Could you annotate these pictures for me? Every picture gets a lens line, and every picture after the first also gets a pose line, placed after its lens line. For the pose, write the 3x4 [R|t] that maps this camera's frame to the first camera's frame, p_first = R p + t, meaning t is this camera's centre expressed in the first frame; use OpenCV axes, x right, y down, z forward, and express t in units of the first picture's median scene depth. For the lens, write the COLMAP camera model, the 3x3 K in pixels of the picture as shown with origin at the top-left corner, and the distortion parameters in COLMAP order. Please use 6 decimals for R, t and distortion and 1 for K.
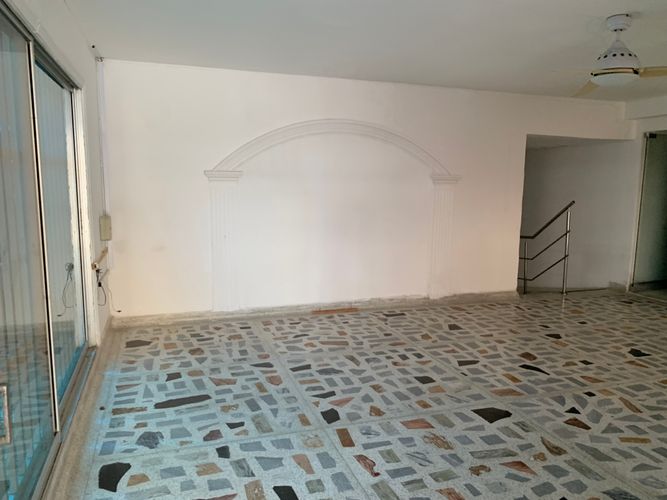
lens RADIAL K [[506.6, 0, 337.7], [0, 506.6, 252.1], [0, 0, 1]] dist [0.030910, -0.052775]
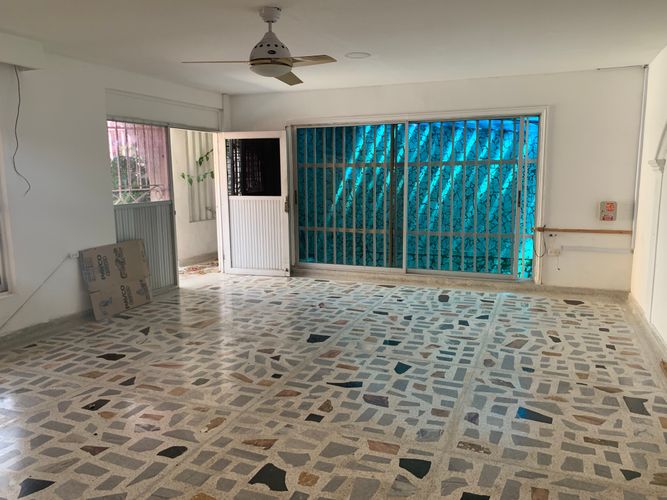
lens RADIAL K [[506.6, 0, 337.7], [0, 506.6, 252.1], [0, 0, 1]] dist [0.030910, -0.052775]
pose [[-0.653557, 0.102609, -0.749889, 1.038085], [-0.111659, 0.966856, 0.229613, -0.187563], [0.748595, 0.233797, -0.620439, 1.497288]]
